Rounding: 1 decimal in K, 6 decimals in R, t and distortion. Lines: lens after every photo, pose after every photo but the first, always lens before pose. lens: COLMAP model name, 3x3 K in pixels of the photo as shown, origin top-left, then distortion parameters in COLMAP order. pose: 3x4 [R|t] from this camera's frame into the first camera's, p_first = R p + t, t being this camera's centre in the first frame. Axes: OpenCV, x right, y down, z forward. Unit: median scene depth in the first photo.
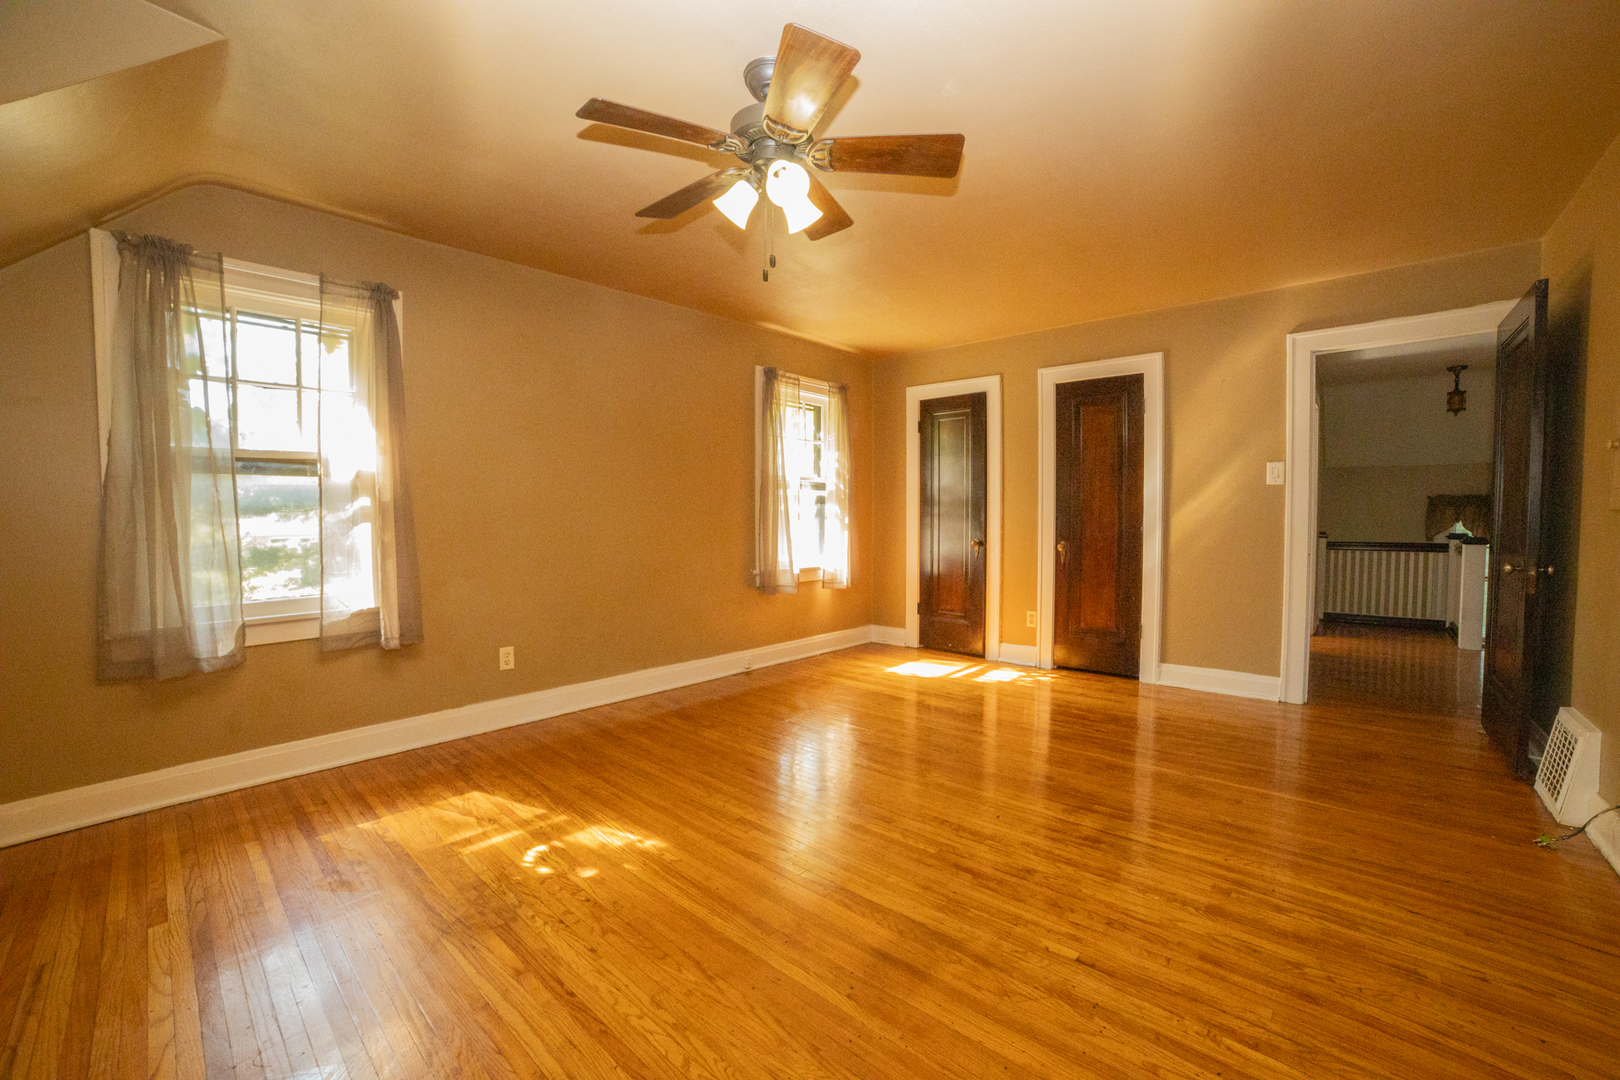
lens RADIAL K [[633.8, 0, 803.2], [0, 633.8, 547.8], [0, 0, 1]] dist [-0.052648, 0.003561]
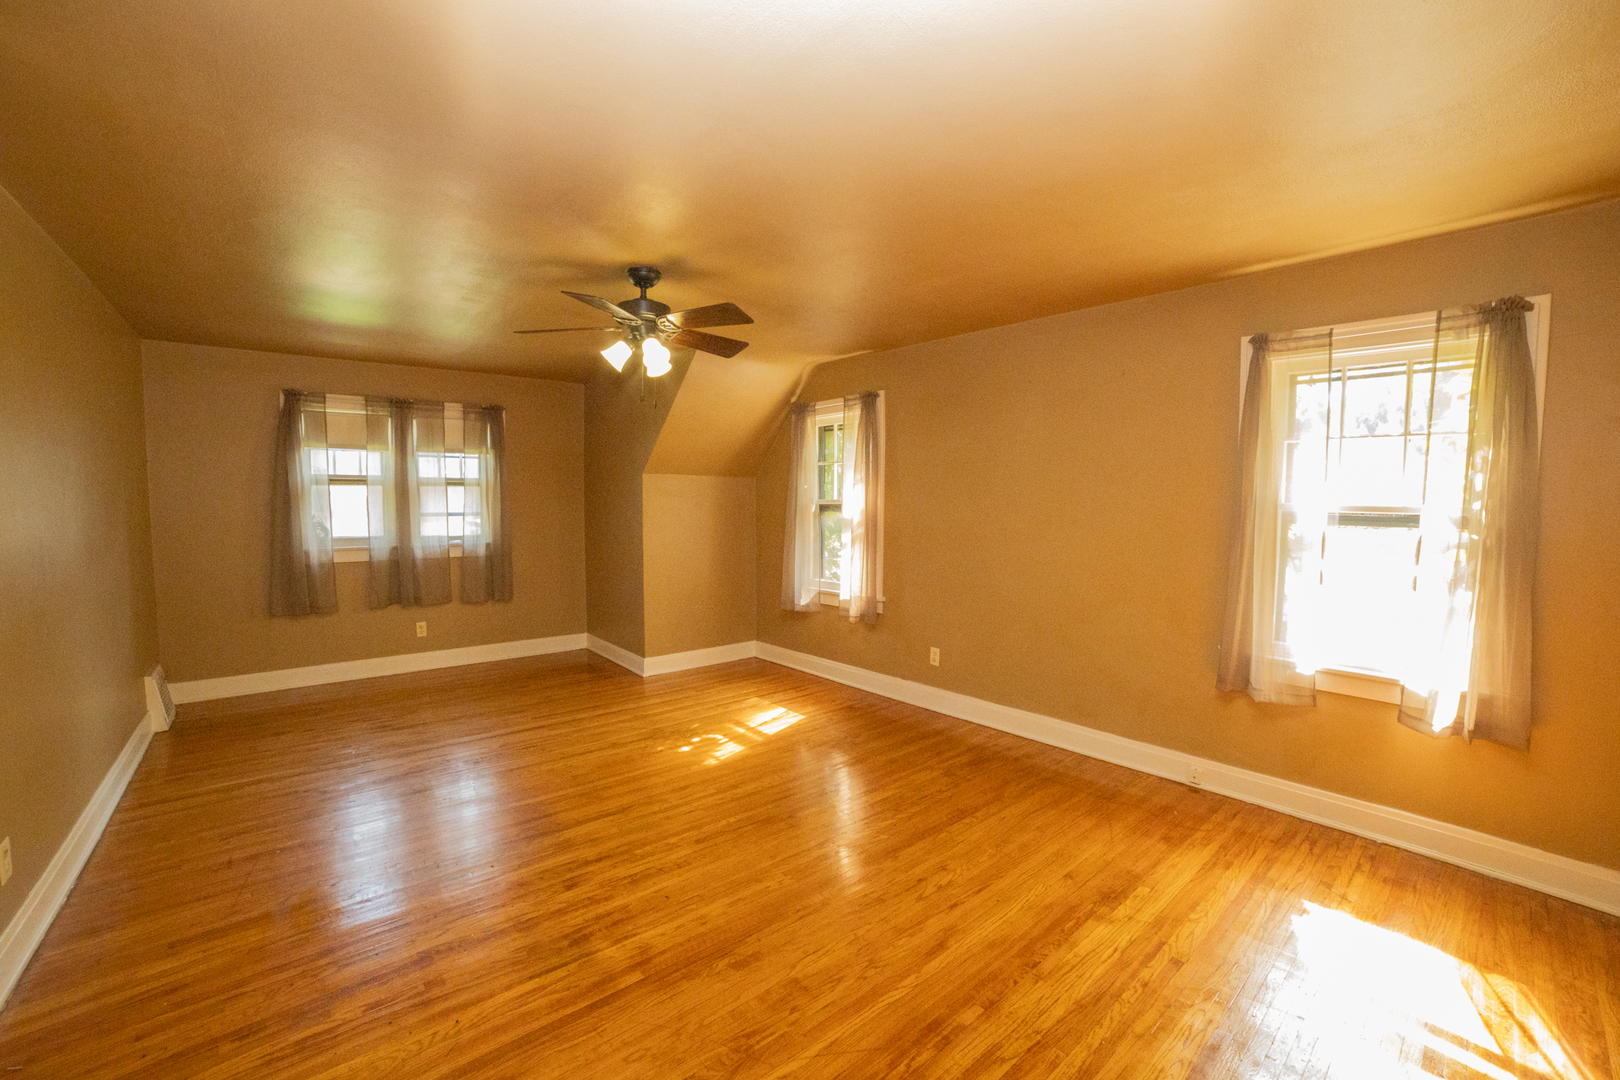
lens RADIAL K [[633.8, 0, 805.2], [0, 633.8, 552.4], [0, 0, 1]] dist [-0.052648, 0.003561]
pose [[-0.123313, 0.062059, -0.990425, 1.245601], [-0.038652, 0.996985, 0.067282, -0.168482], [0.991615, 0.046579, -0.120542, 1.363032]]
